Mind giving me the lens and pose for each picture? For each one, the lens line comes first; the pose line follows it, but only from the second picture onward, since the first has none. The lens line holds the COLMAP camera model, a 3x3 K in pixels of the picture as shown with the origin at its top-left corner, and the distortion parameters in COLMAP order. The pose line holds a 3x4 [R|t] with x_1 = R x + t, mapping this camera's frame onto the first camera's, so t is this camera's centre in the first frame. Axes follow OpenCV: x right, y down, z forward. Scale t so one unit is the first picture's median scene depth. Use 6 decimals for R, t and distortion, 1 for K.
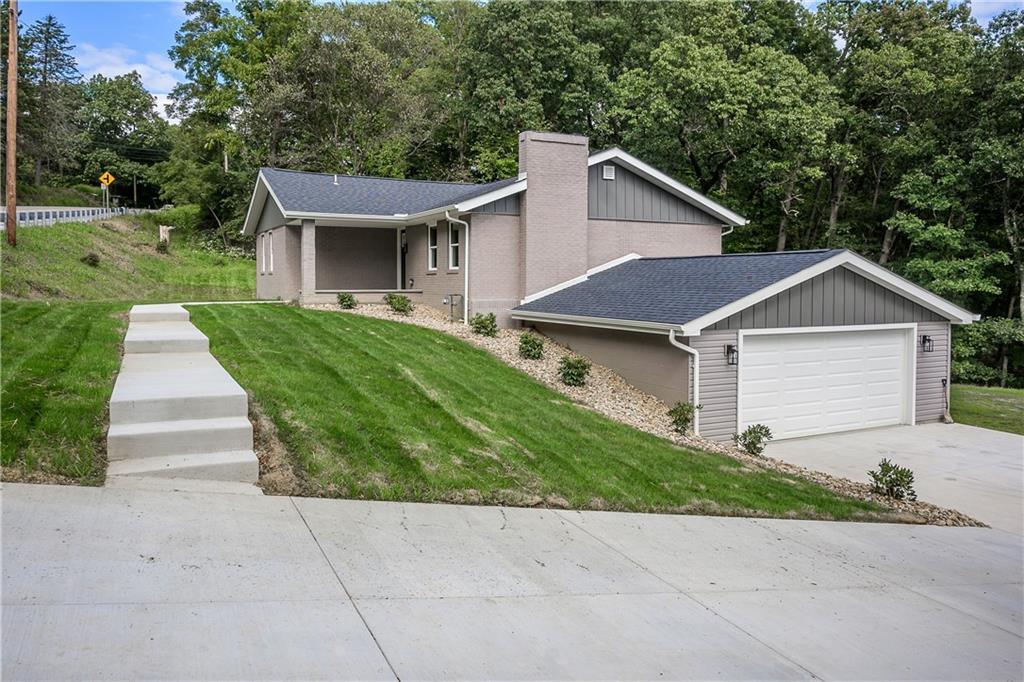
lens RADIAL K [[753.2, 0, 512.0], [0, 753.2, 341.0], [0, 0, 1]] dist [-0.027896, 0.003029]
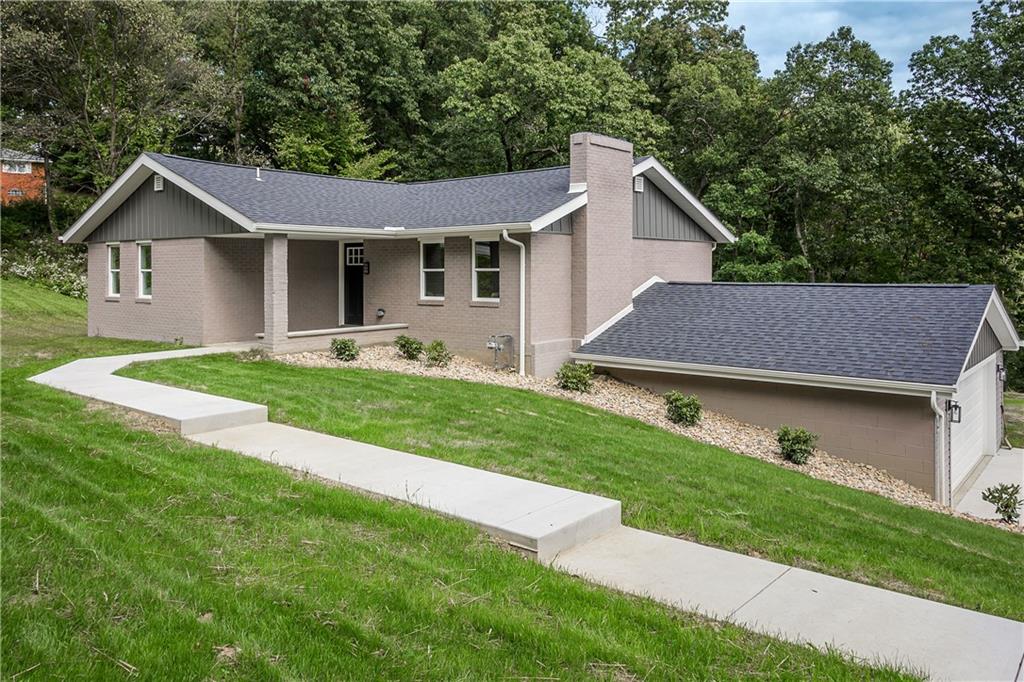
lens RADIAL K [[771.7, 0, 511.1], [0, 771.7, 277.1], [0, 0, 1]] dist [-0.040058, 0.000286]
pose [[0.909680, -0.011431, 0.415152, -0.197383], [0.038884, 0.997574, -0.057735, -0.038144], [-0.413485, 0.068663, 0.907918, 0.139978]]
